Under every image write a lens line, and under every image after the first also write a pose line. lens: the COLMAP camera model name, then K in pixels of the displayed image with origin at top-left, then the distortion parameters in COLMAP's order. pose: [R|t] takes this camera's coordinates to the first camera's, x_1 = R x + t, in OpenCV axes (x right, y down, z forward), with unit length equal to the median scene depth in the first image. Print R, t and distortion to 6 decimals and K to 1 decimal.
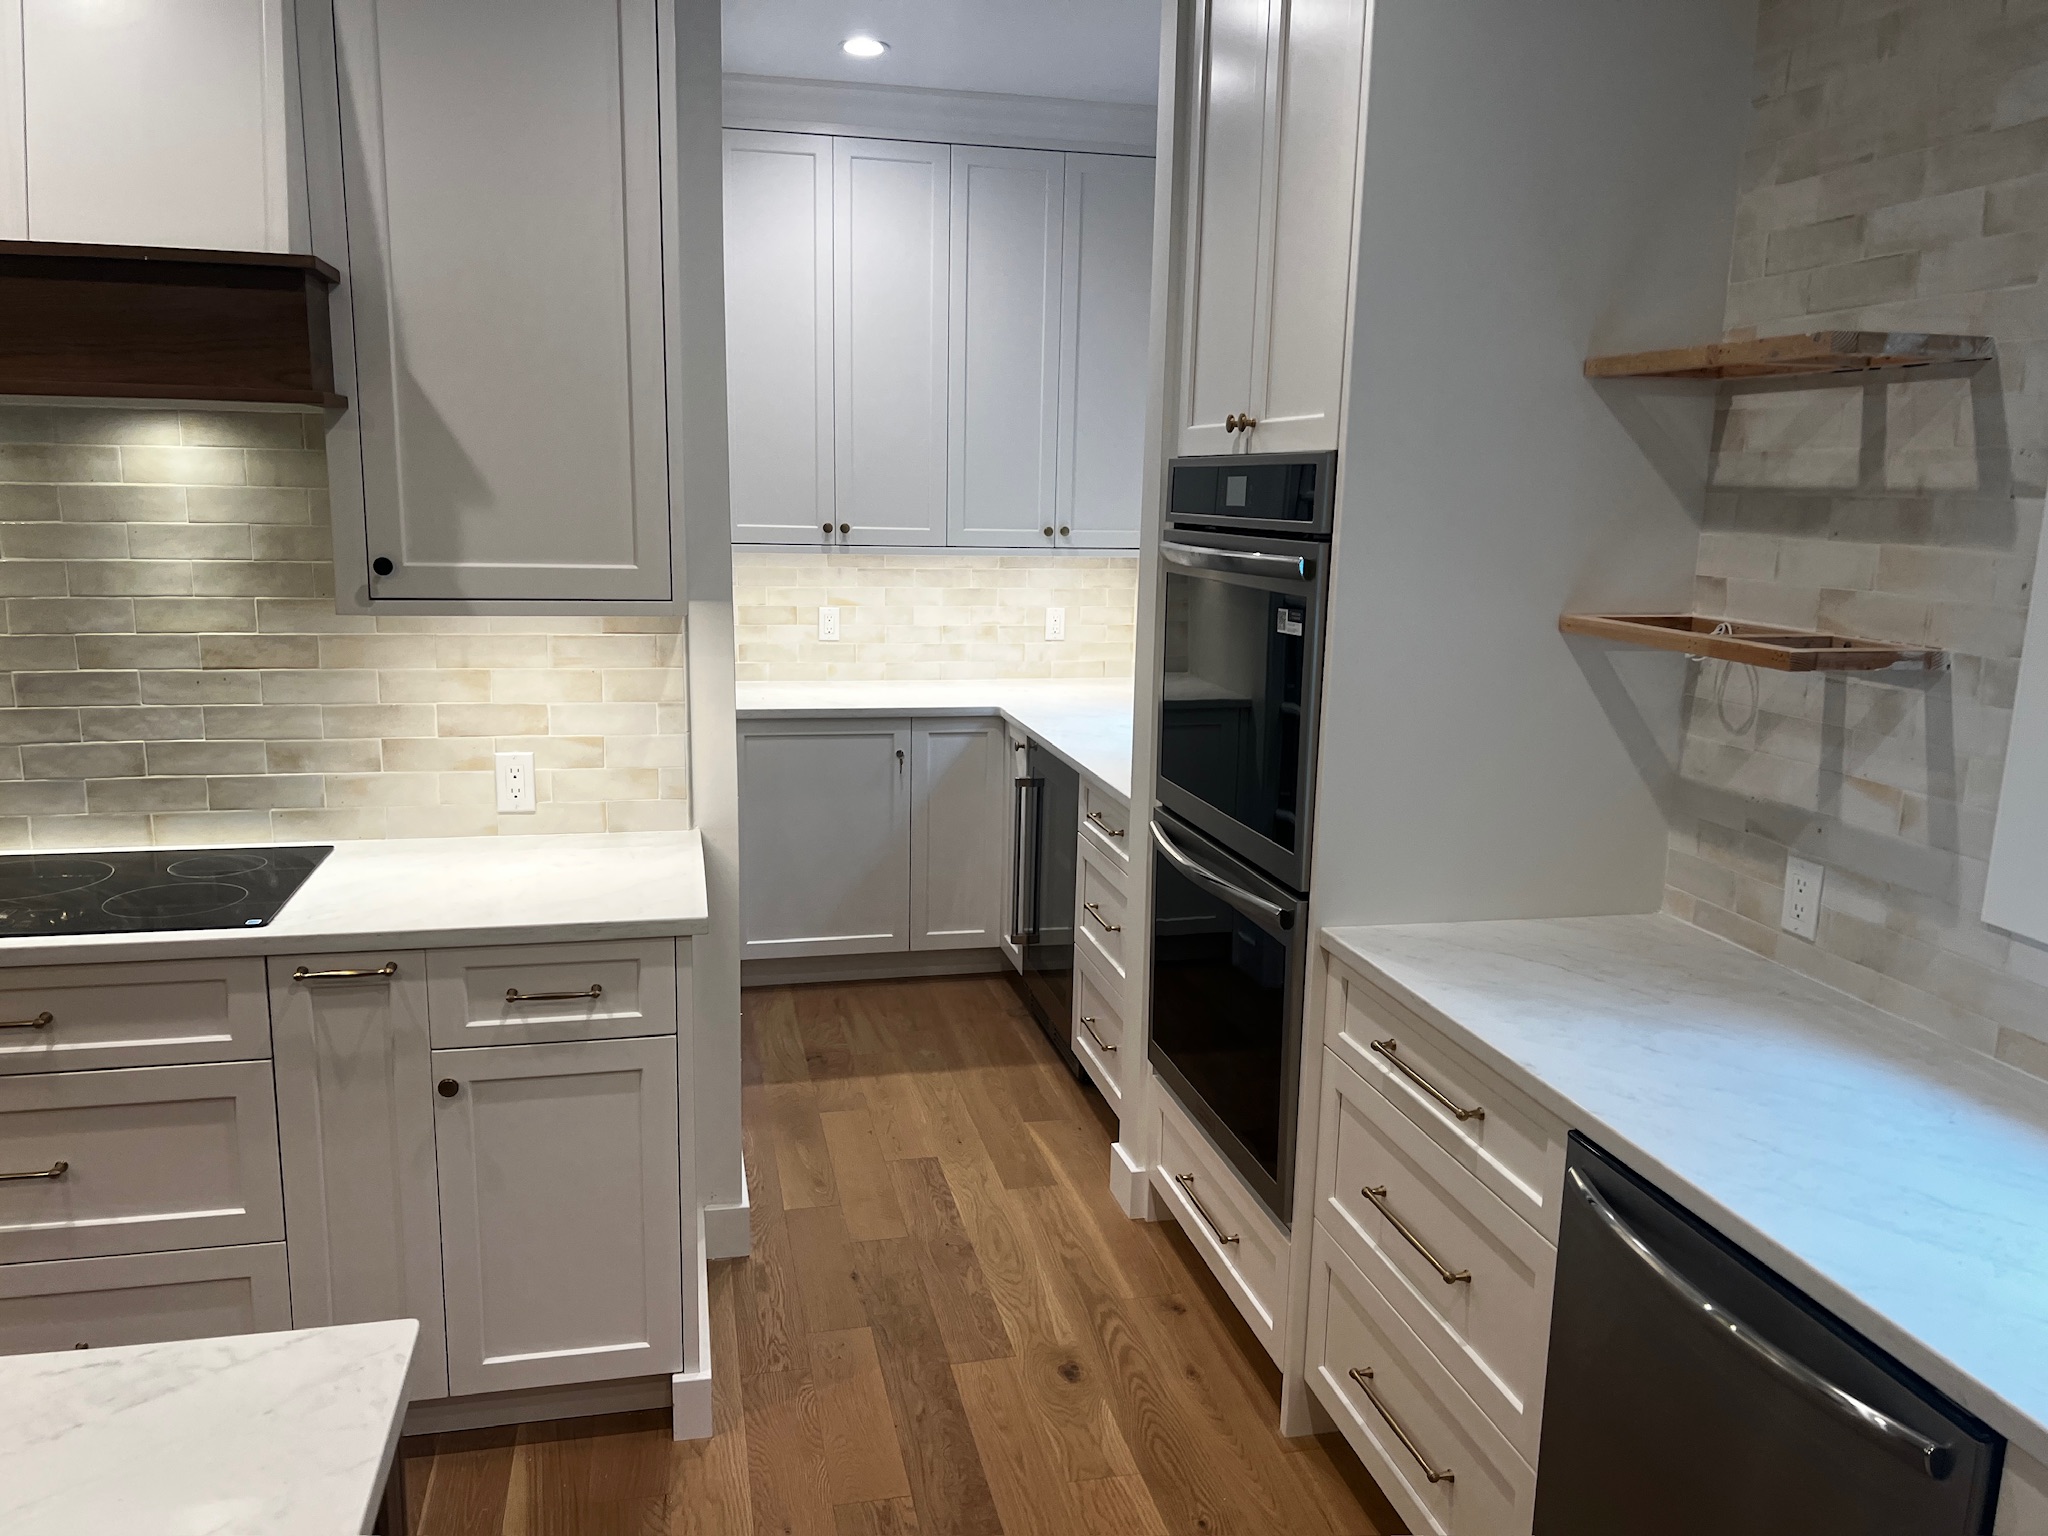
lens RADIAL K [[1530.1, 0, 1017.3], [0, 1530.1, 779.4], [0, 0, 1]] dist [0.068164, -0.088579]
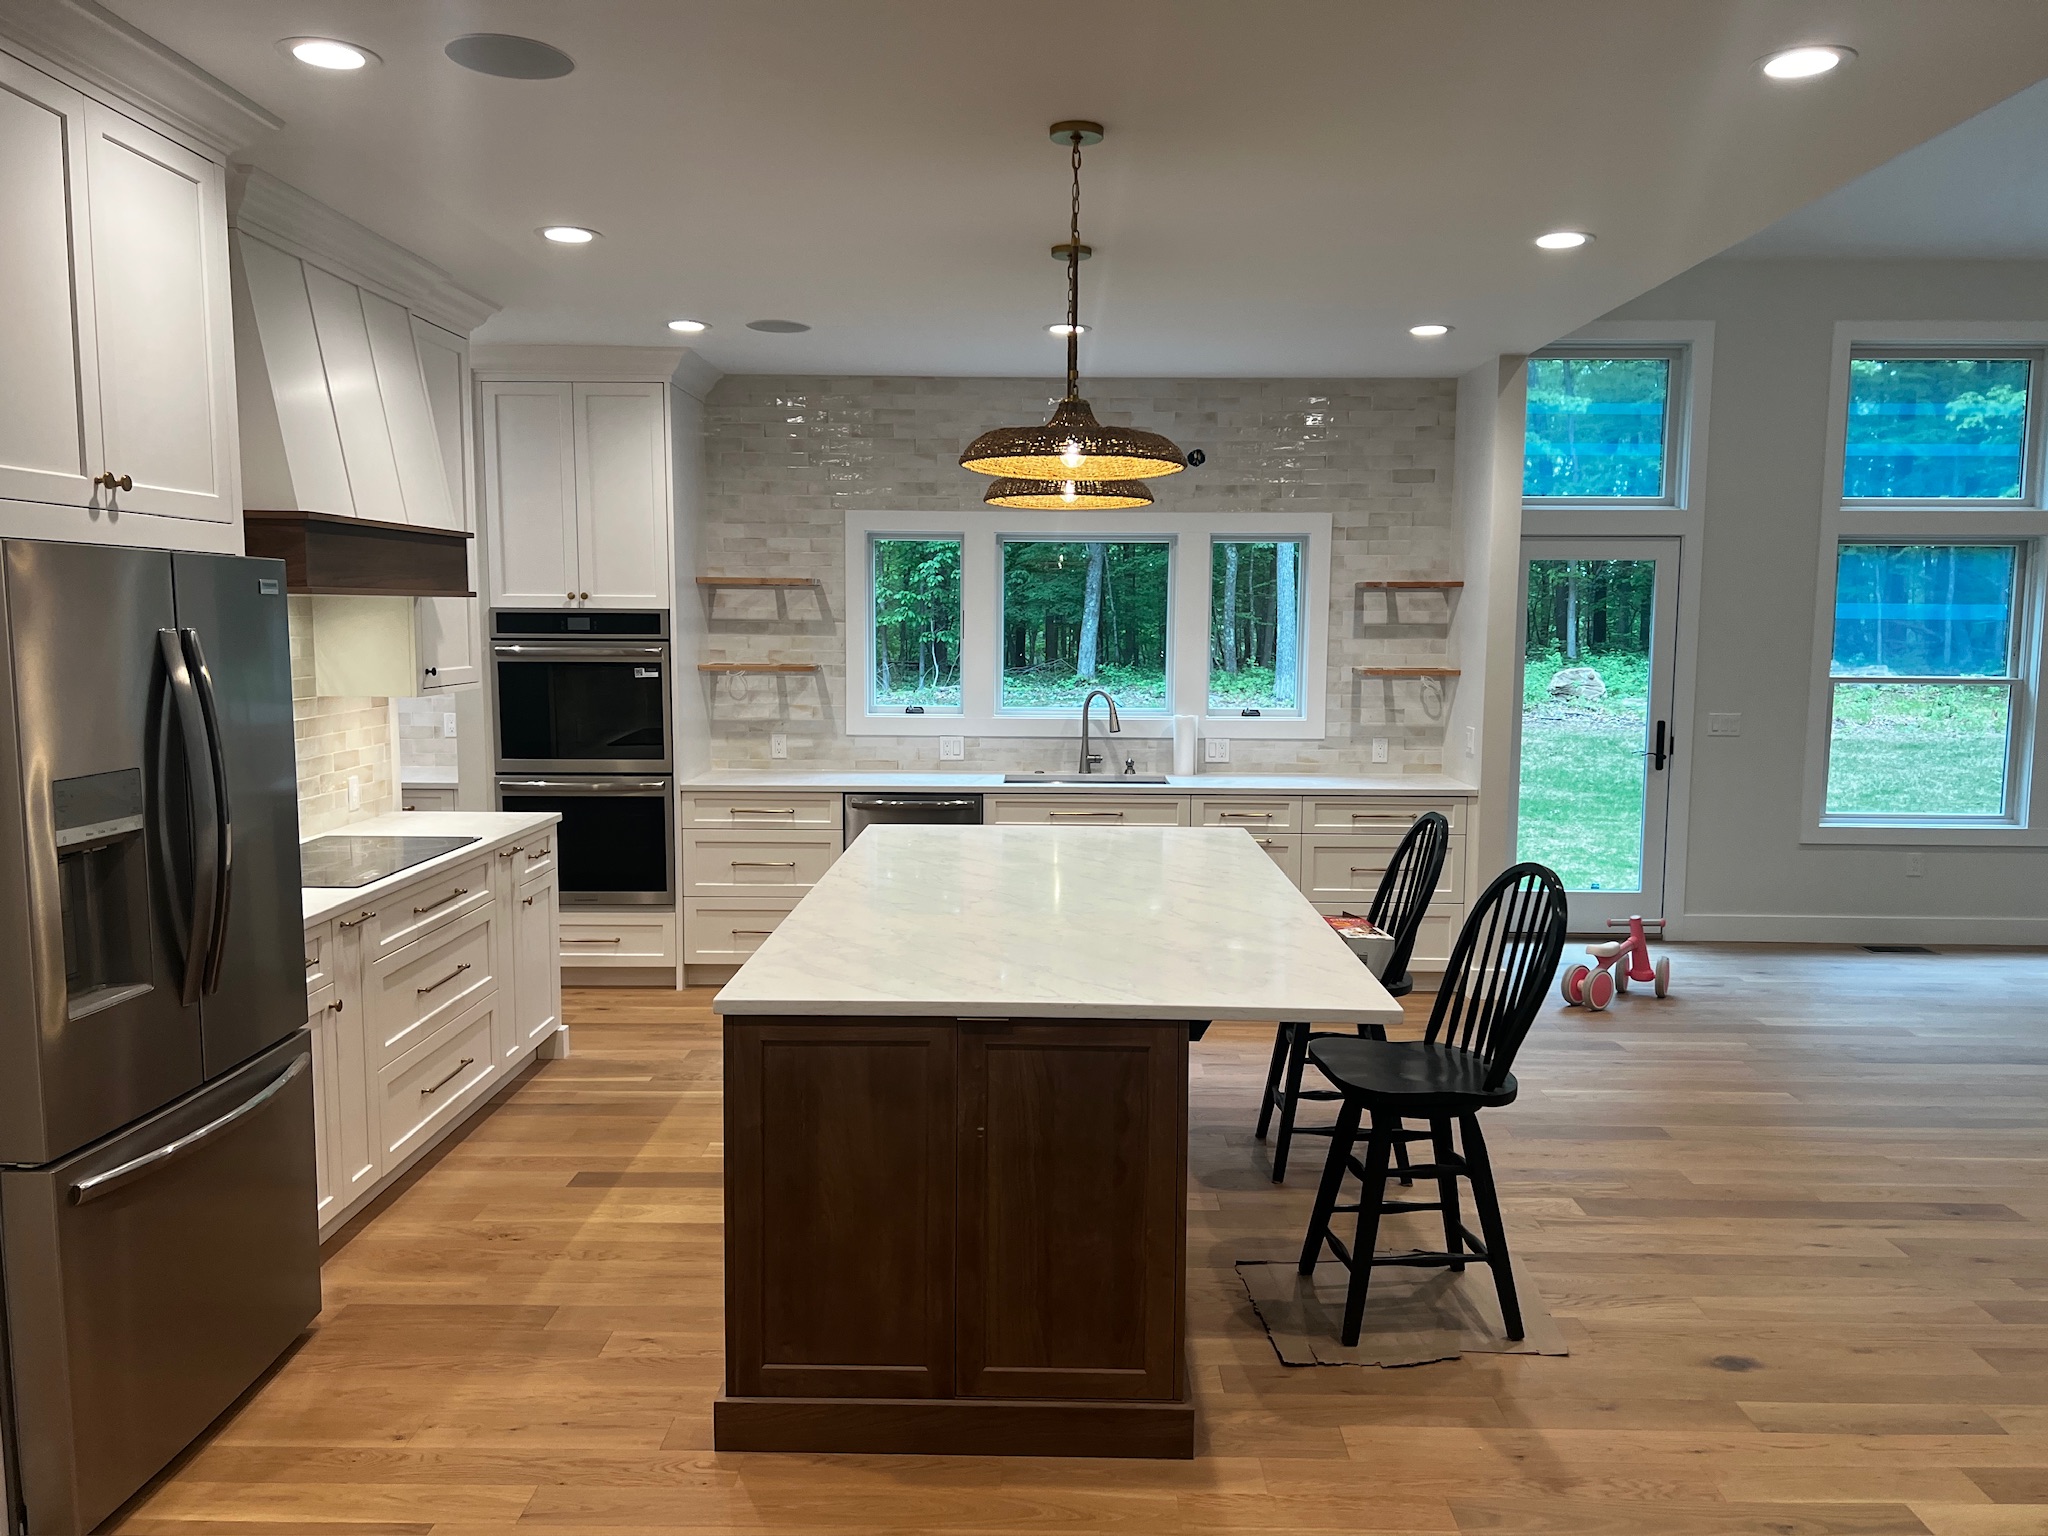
lens RADIAL K [[1524.7, 0, 1038.1], [0, 1524.7, 776.3], [0, 0, 1]] dist [0.150145, -0.308254]
pose [[0.230668, -0.123446, 0.965170, -2.179495], [0.186610, 0.979120, 0.080632, -0.015946], [-0.954971, 0.161511, 0.248888, -0.261270]]
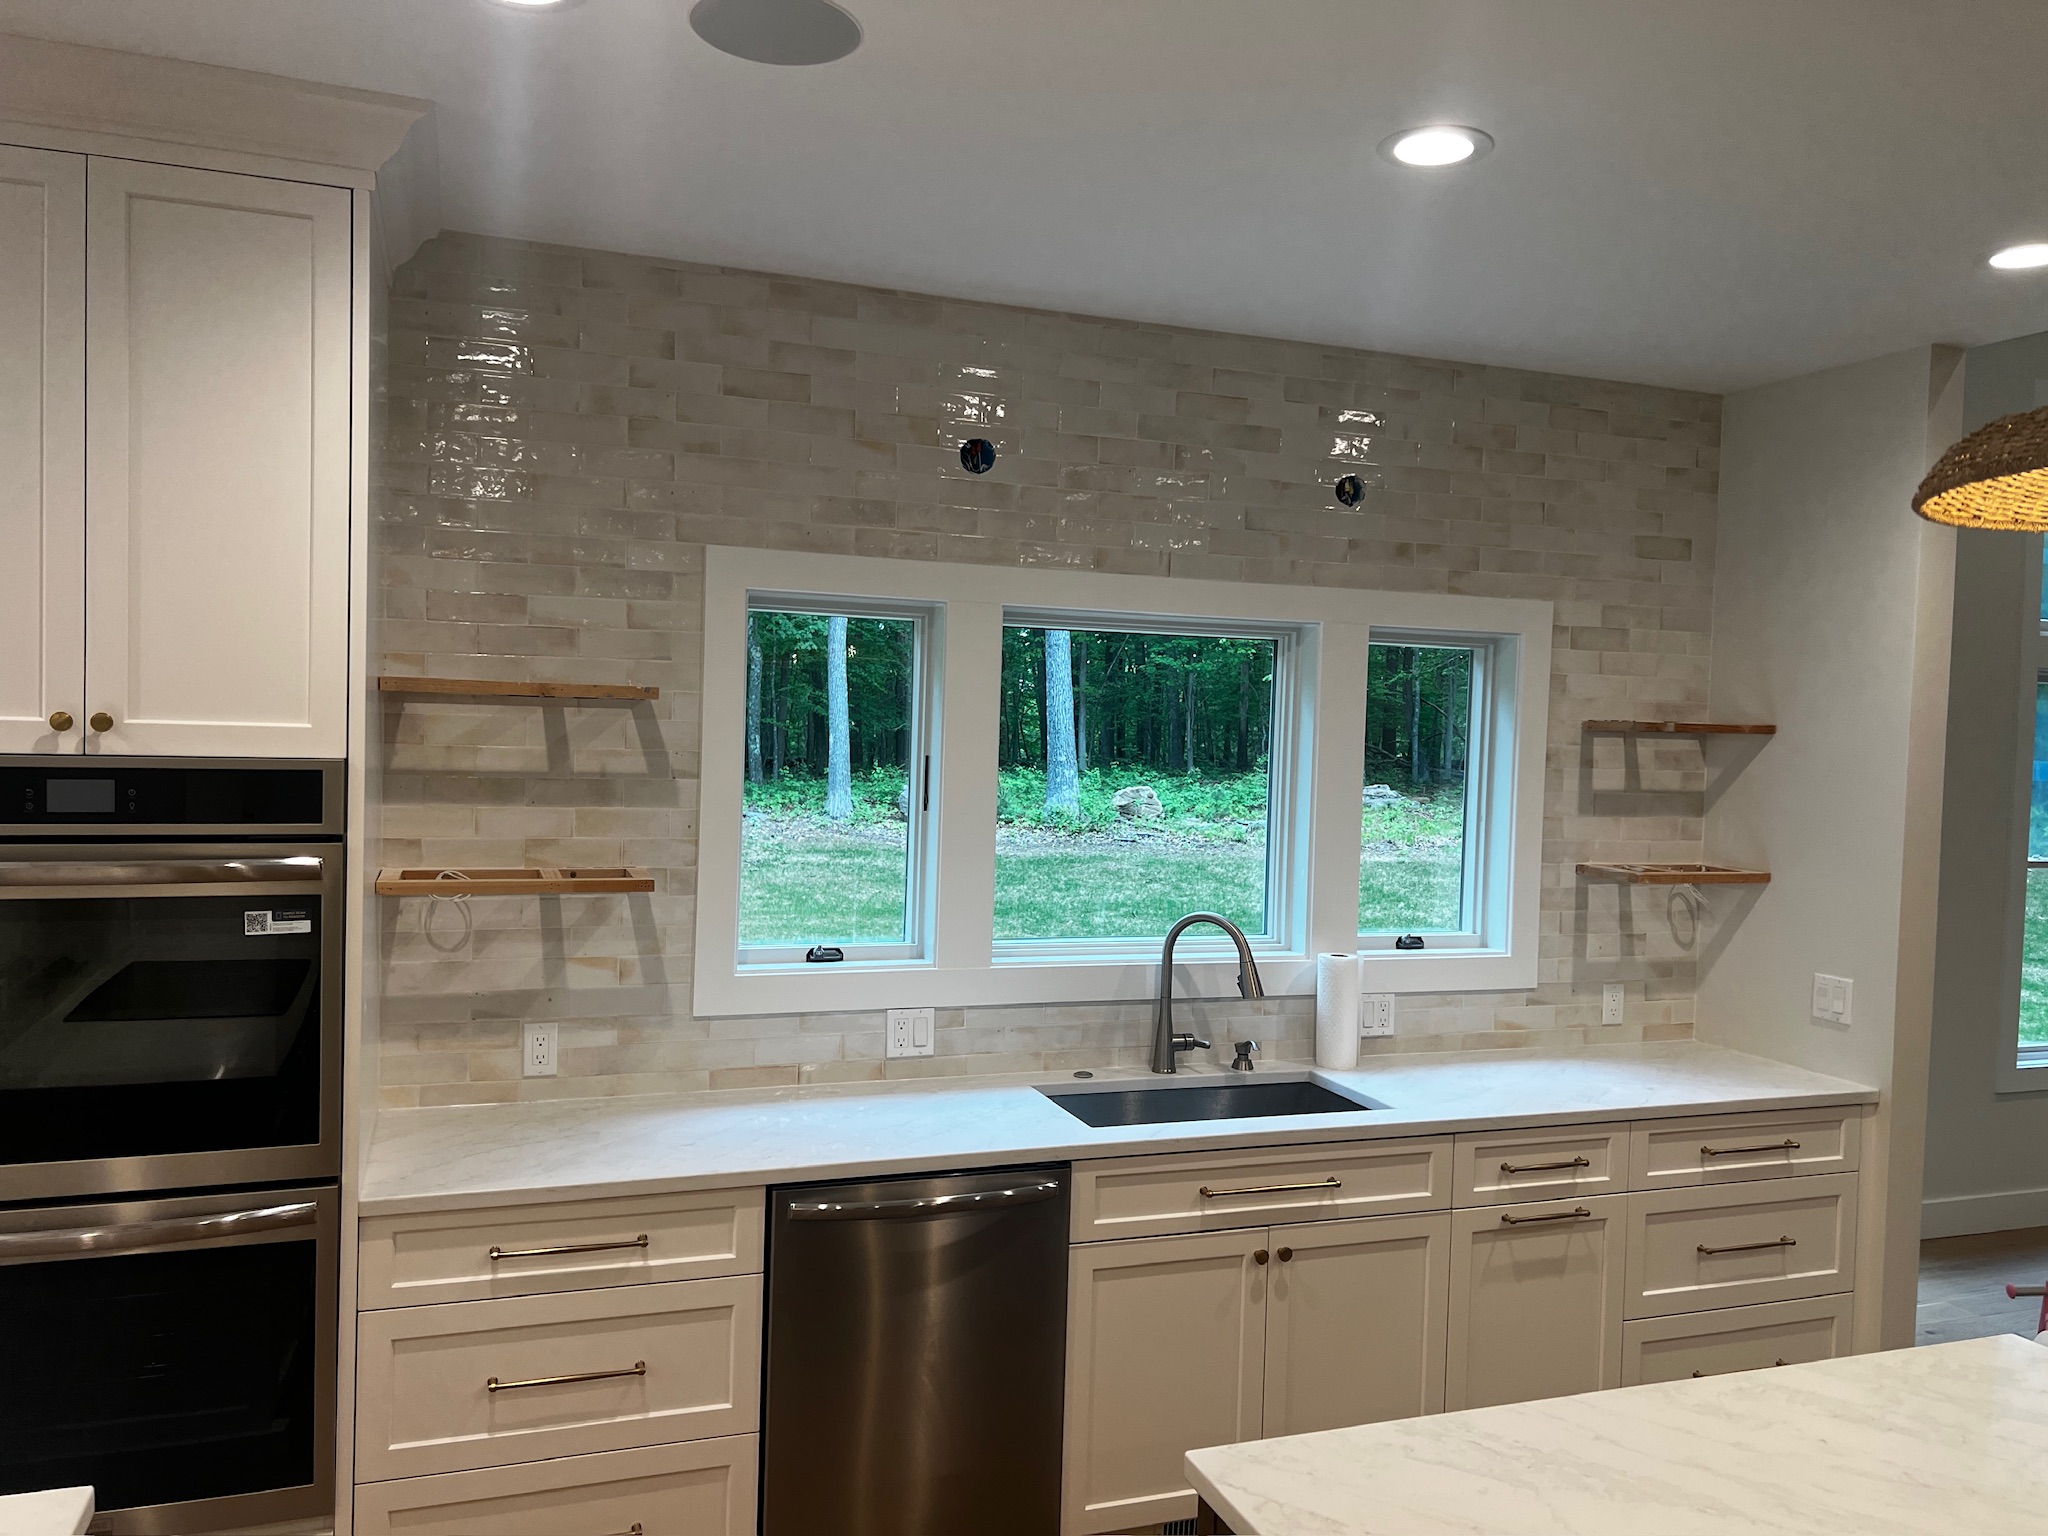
lens RADIAL K [[1533.3, 0, 1035.3], [0, 1533.3, 779.9], [0, 0, 1]] dist [0.088962, -0.132272]
pose [[-0.127823, -0.062609, 0.989819, -0.872040], [0.159407, 0.983734, 0.082809, -0.195436], [-0.978903, 0.168369, -0.115763, 0.599595]]
